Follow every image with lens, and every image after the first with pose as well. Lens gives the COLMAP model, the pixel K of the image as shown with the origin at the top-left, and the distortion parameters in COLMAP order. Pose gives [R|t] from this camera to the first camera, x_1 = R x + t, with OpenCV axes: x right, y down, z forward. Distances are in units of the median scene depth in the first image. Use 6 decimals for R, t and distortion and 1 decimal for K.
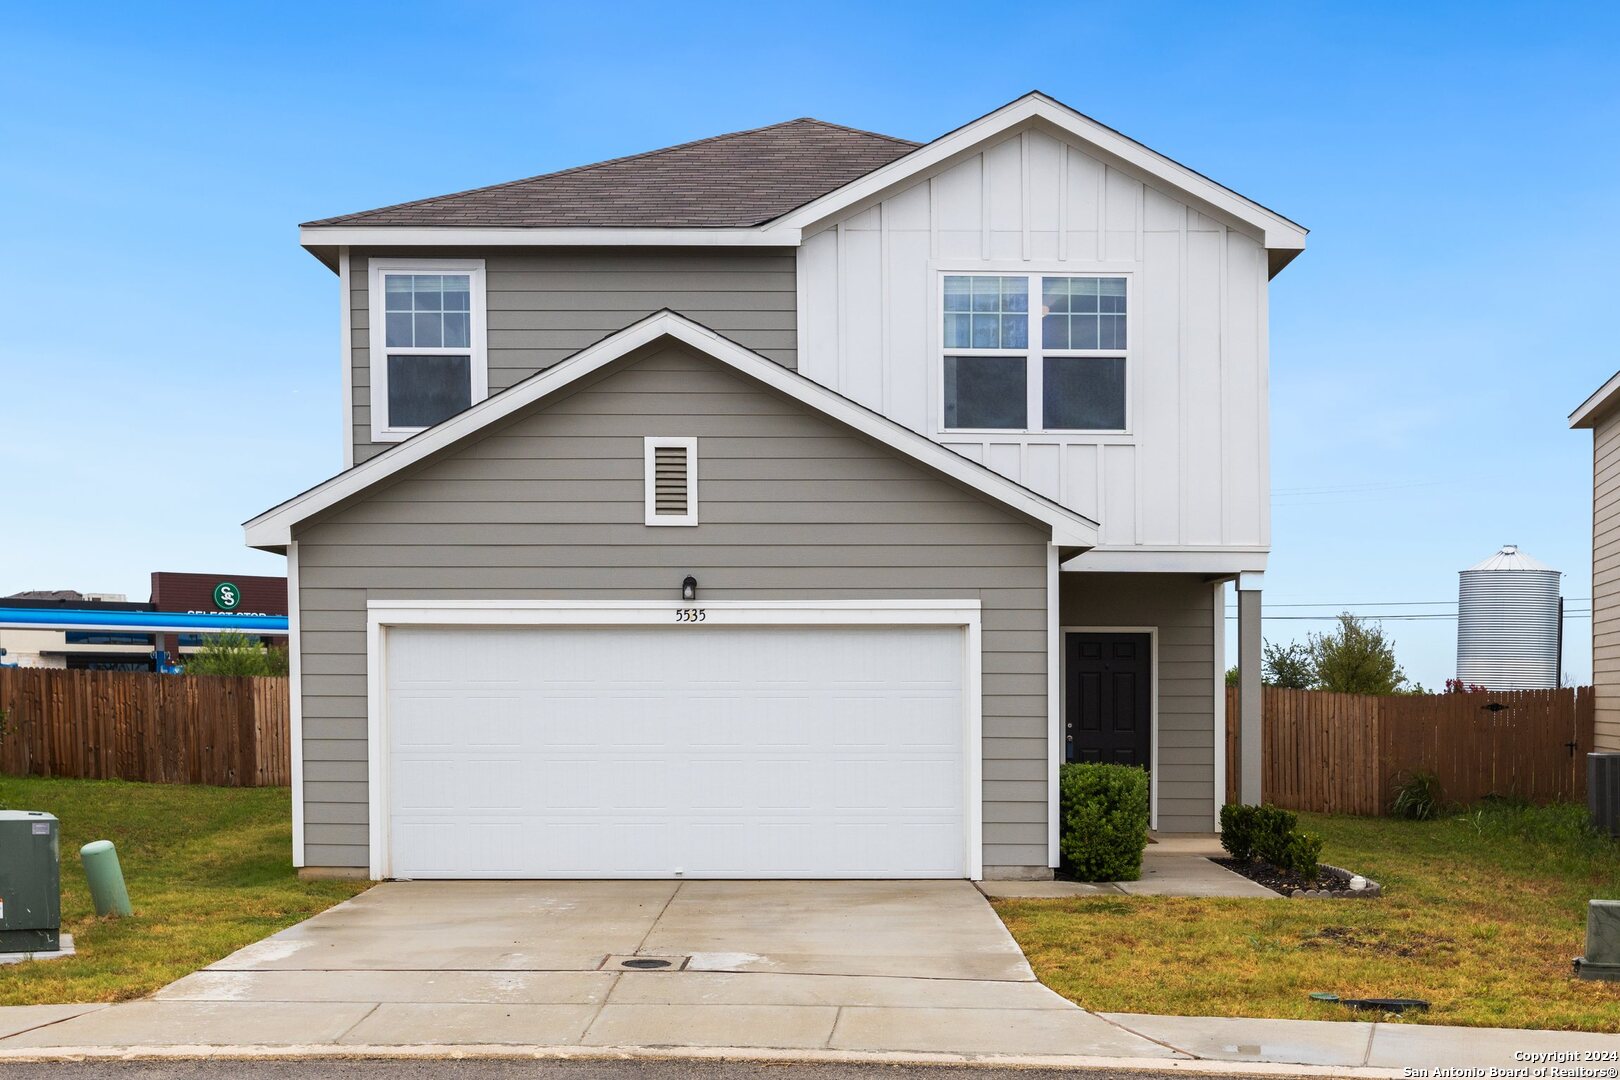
lens RADIAL K [[1865.1, 0, 887.5], [0, 1865.1, 783.3], [0, 0, 1]] dist [-0.004861, -0.020924]
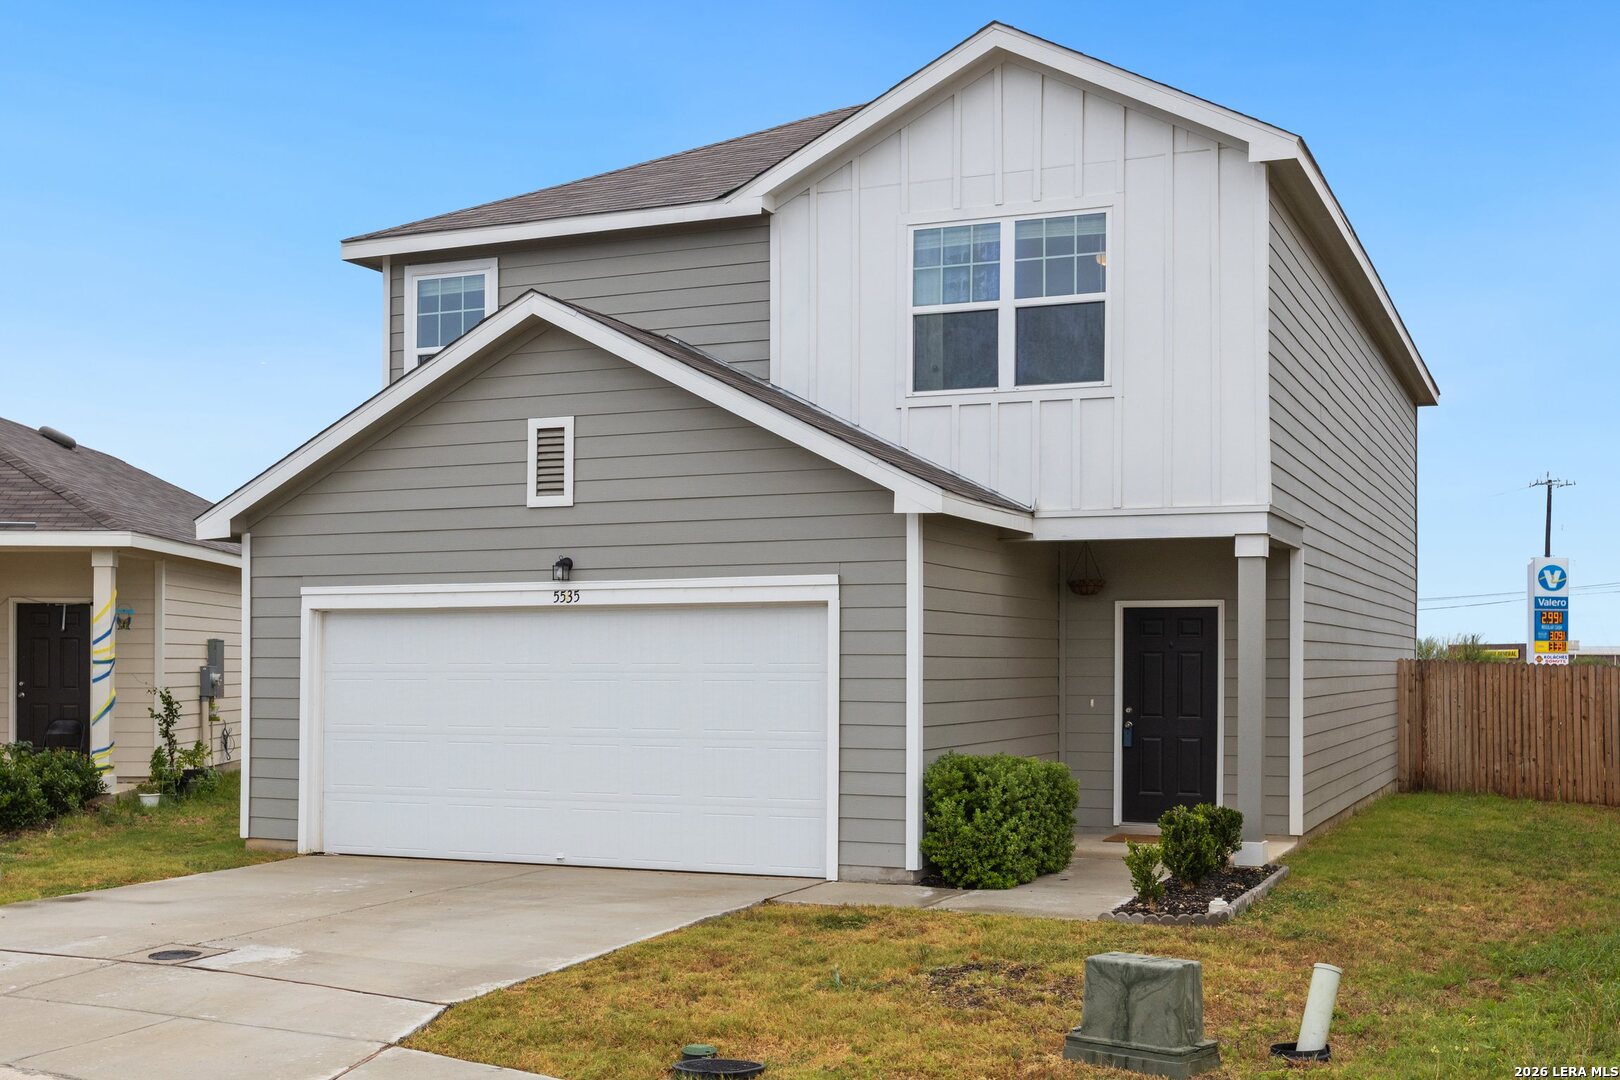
lens RADIAL K [[1782.6, 0, 811.4], [0, 1782.6, 679.7], [0, 0, 1]] dist [-0.009132, 0.009395]
pose [[0.917931, 0.002546, -0.396732, 0.383540], [-0.019190, 0.999094, -0.037987, -0.012982], [0.396276, 0.042483, 0.917148, 0.189804]]
